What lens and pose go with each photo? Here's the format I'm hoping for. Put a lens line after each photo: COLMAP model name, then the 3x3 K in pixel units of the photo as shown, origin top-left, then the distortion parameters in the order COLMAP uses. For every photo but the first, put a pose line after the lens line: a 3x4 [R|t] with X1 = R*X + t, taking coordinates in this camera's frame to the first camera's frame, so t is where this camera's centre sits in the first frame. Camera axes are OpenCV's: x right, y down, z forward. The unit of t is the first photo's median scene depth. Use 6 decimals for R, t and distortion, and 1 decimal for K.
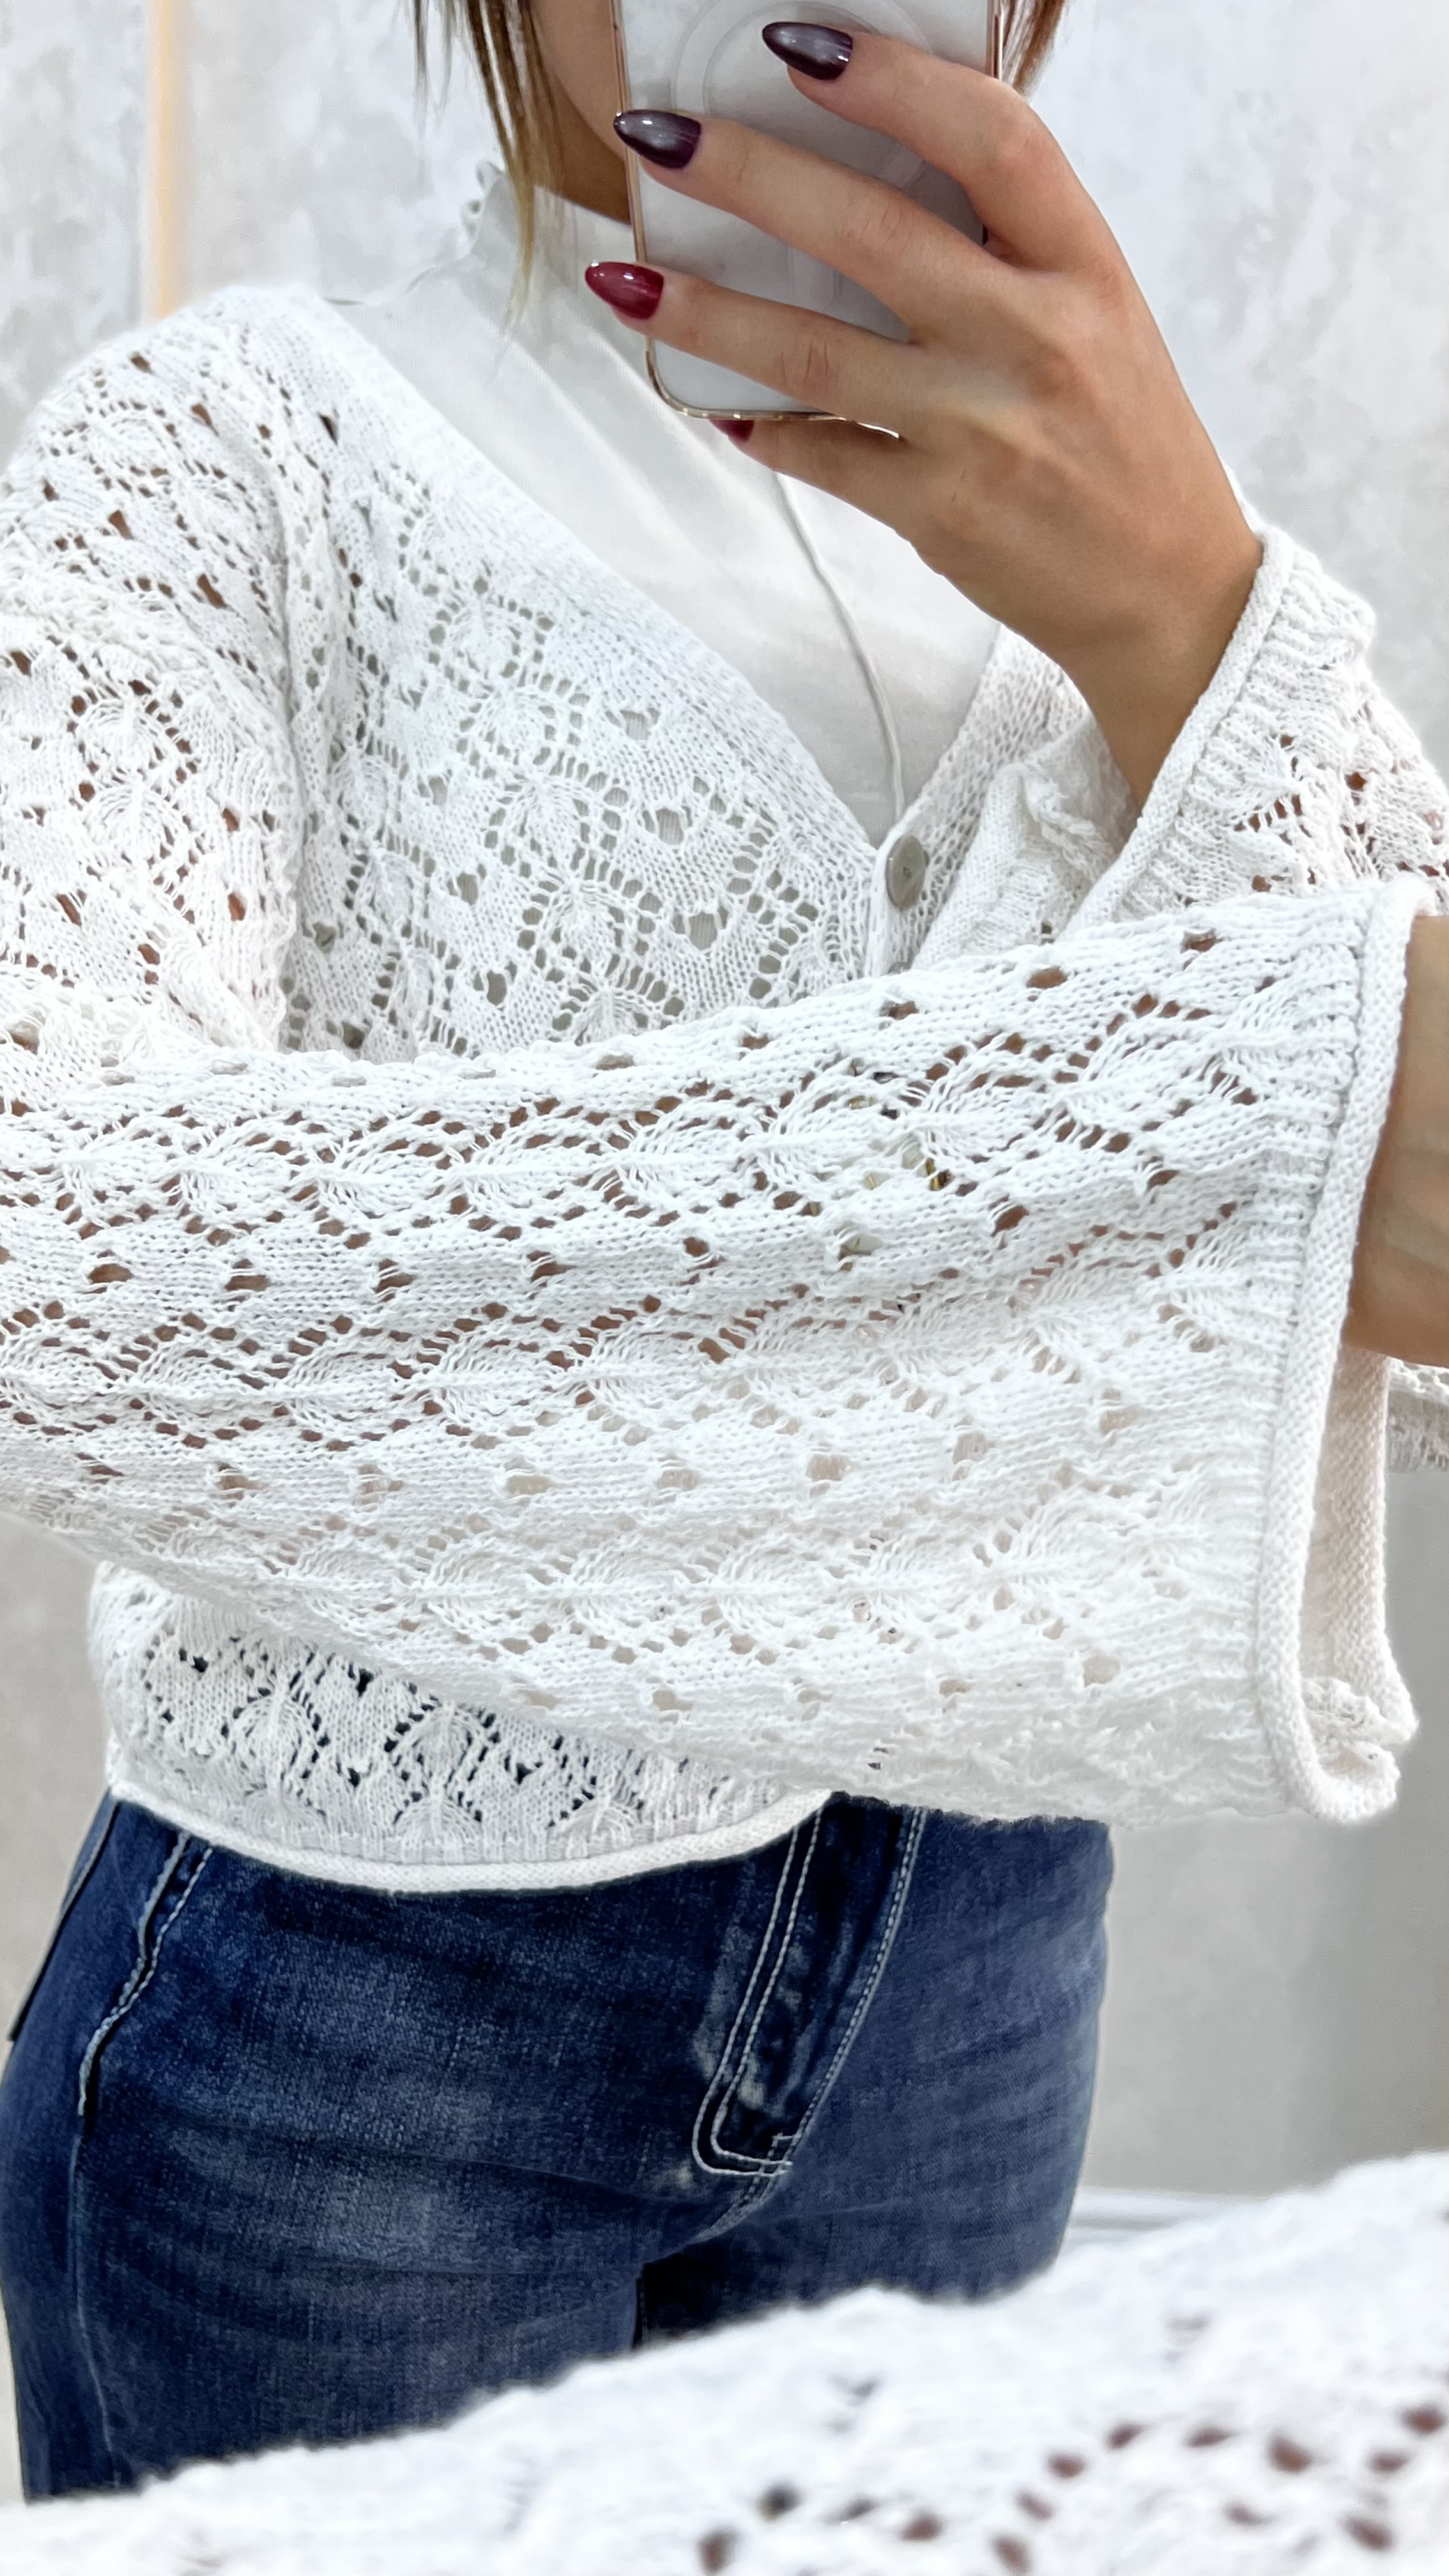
lens RADIAL K [[2646.6, 0, 729.6], [0, 2646.6, 1282.3], [0, 0, 1]] dist [-0.010515, 0.000000]
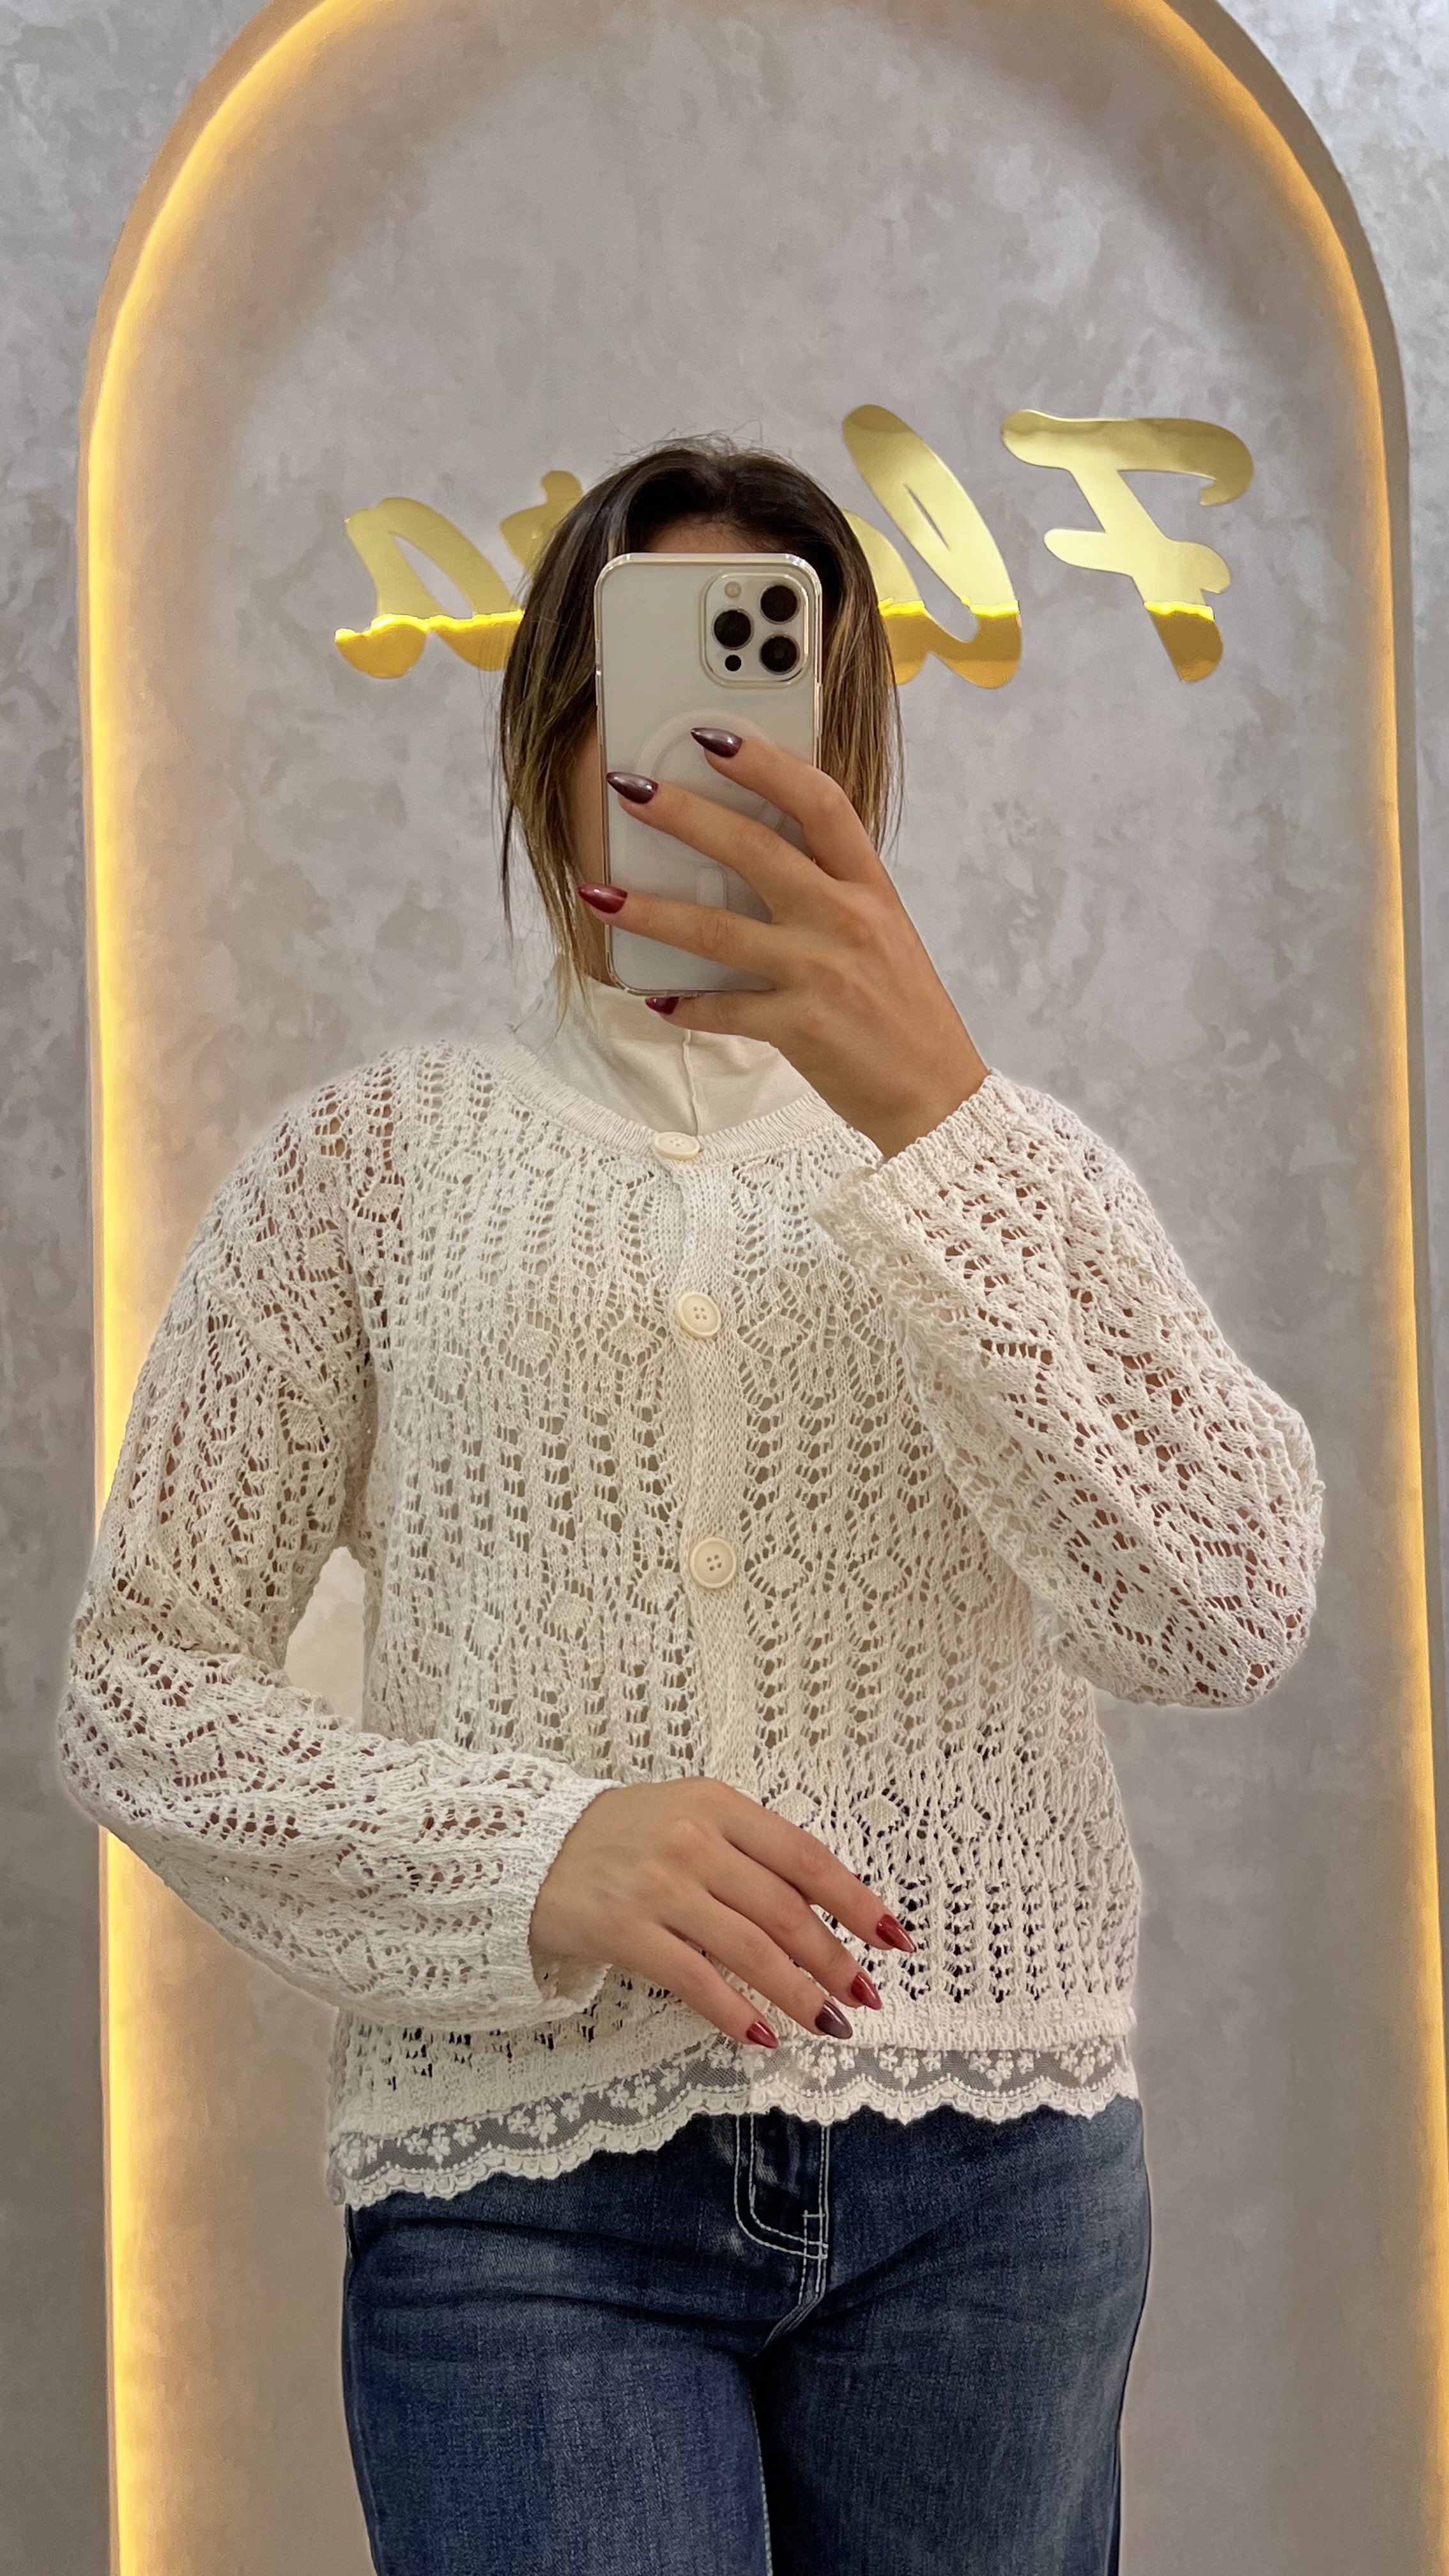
lens RADIAL K [[2781.1, 0, 700.5], [0, 2781.1, 1270.1], [0, 0, 1]] dist [0.057310, 0.000000]
pose [[0.996219, -0.070405, 0.050902, -0.021986], [0.081432, 0.960894, -0.264671, 0.083150], [-0.030277, 0.267815, 0.962994, -0.171827]]
